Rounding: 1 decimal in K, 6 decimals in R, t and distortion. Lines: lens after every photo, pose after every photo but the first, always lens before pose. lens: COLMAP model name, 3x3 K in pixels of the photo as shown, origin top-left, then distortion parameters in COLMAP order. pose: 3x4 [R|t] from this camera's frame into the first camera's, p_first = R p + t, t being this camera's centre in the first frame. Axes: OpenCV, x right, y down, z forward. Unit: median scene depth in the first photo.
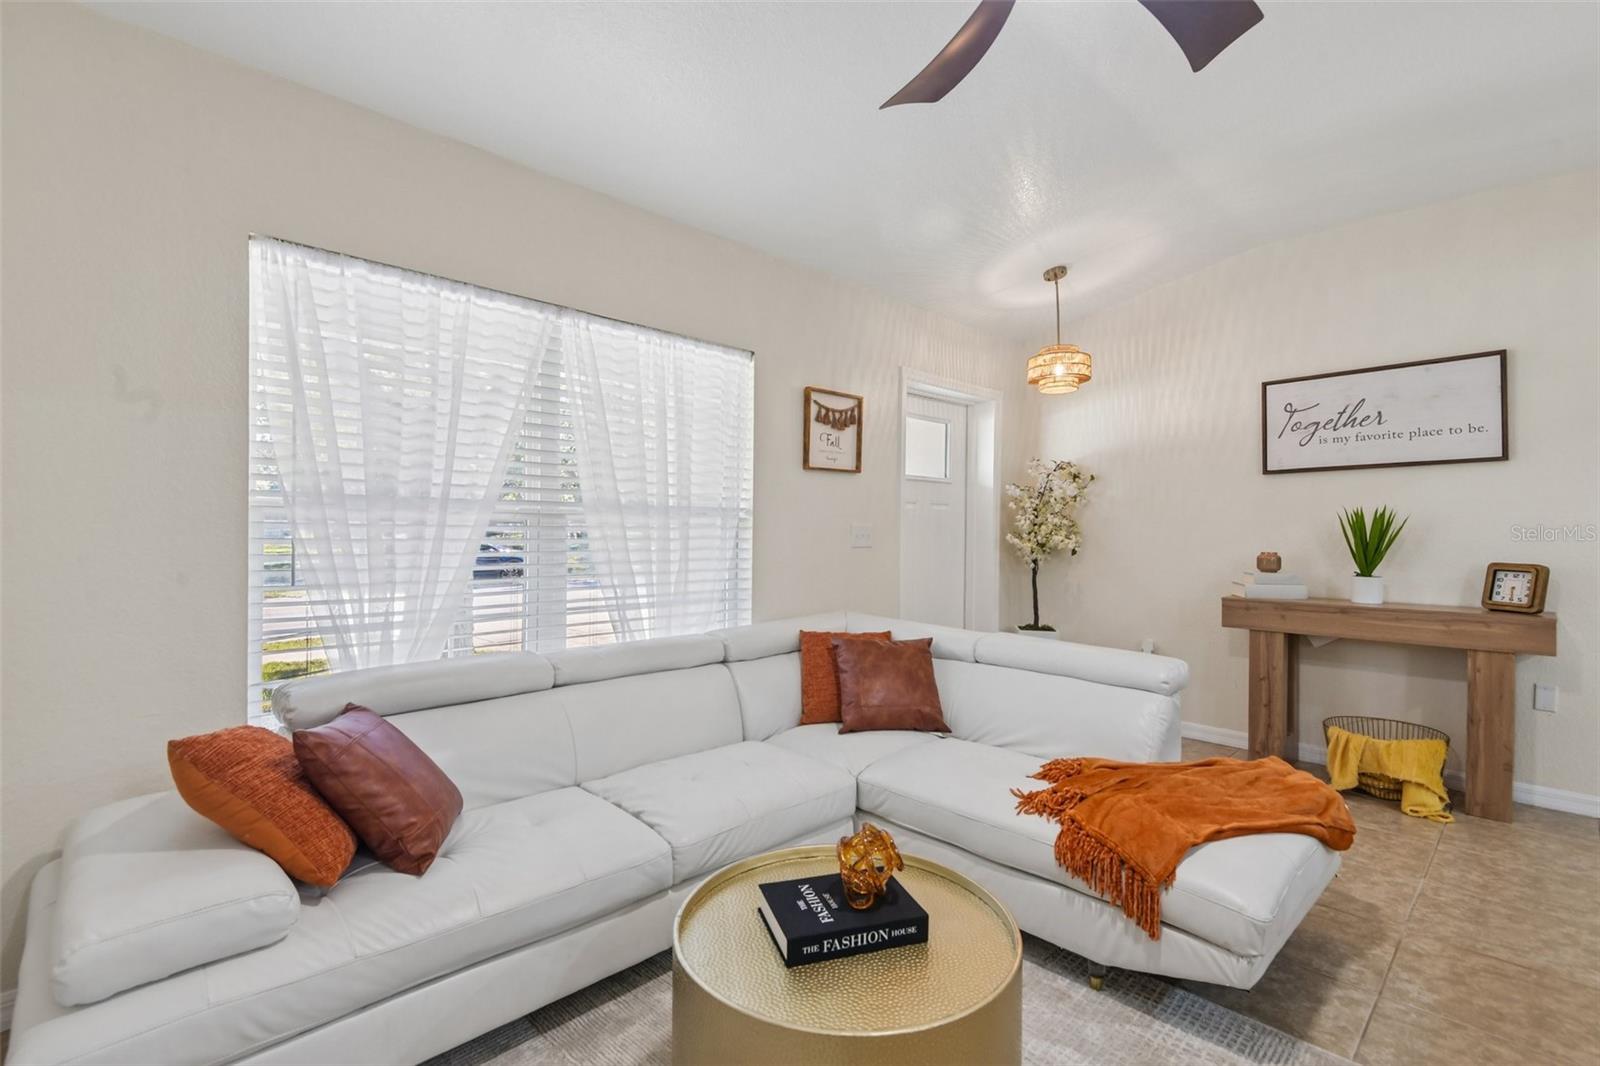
lens RADIAL K [[731.1, 0, 800.0], [0, 731.1, 533.0], [0, 0, 1]] dist [0.028606, -0.015446]
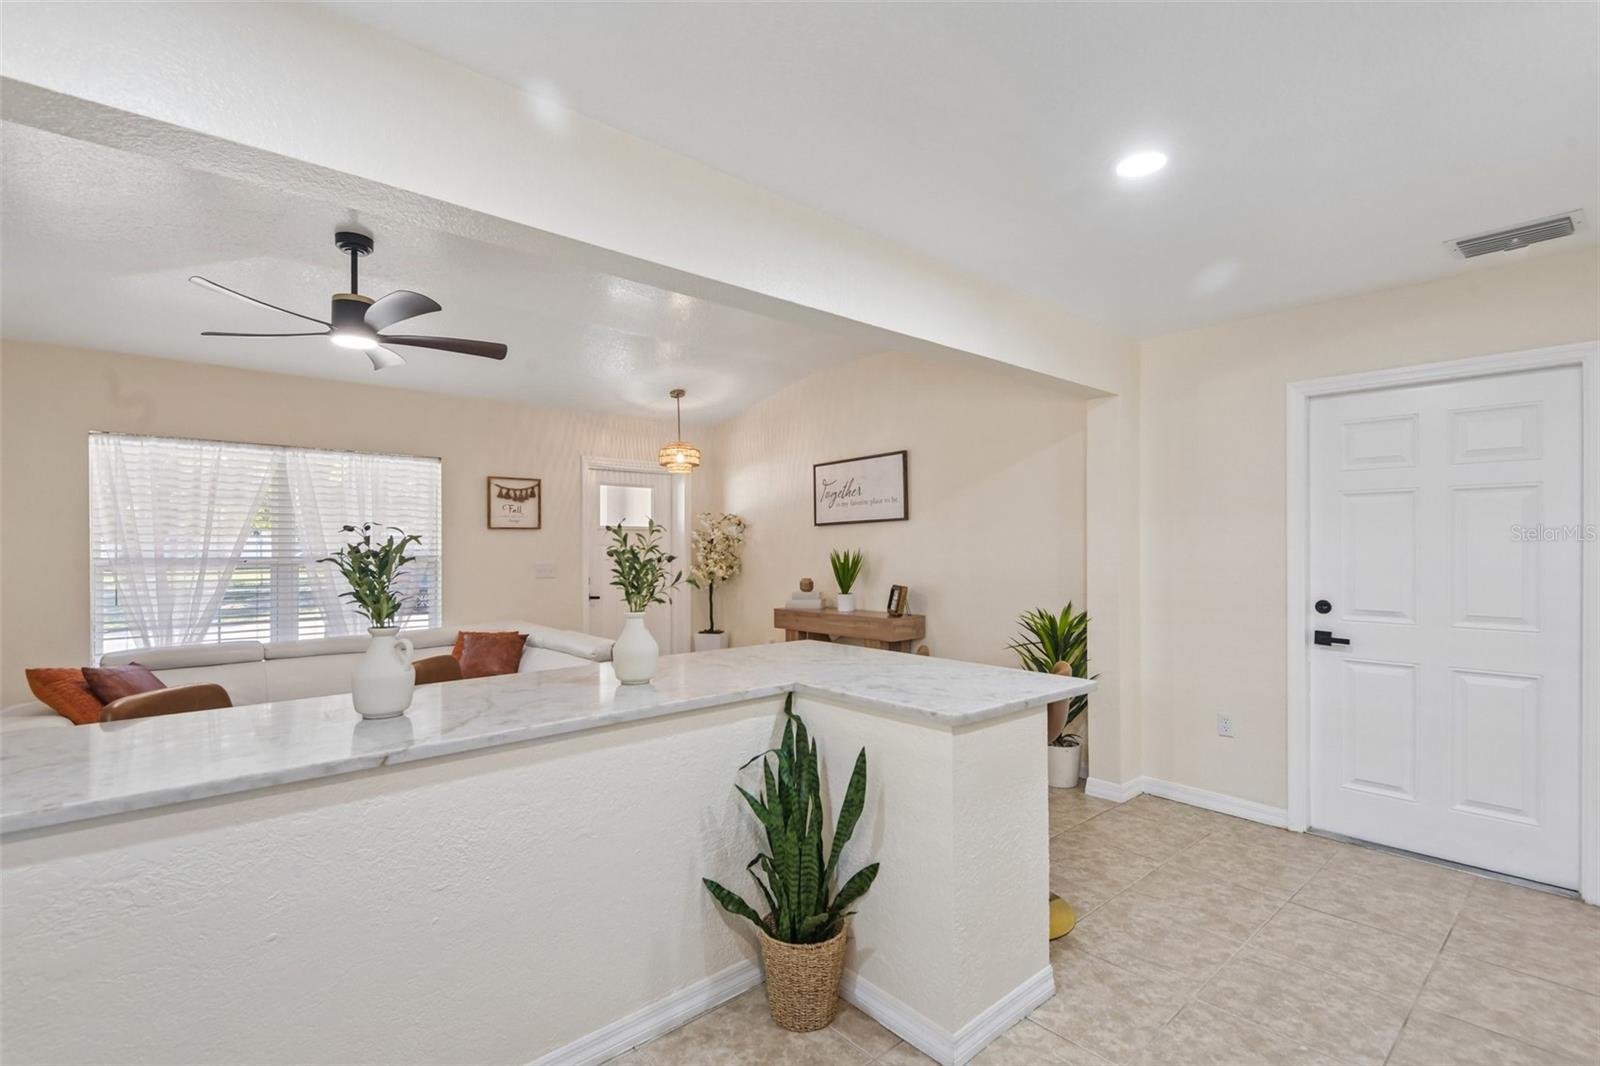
lens RADIAL K [[737.8, 0, 803.6], [0, 737.8, 550.6], [0, 0, 1]] dist [0.021481, -0.013341]
pose [[0.999074, -0.011575, -0.041447, 0.743196], [0.011505, 0.999932, -0.001913, -0.030327], [0.041466, 0.001435, 0.999139, -0.548689]]
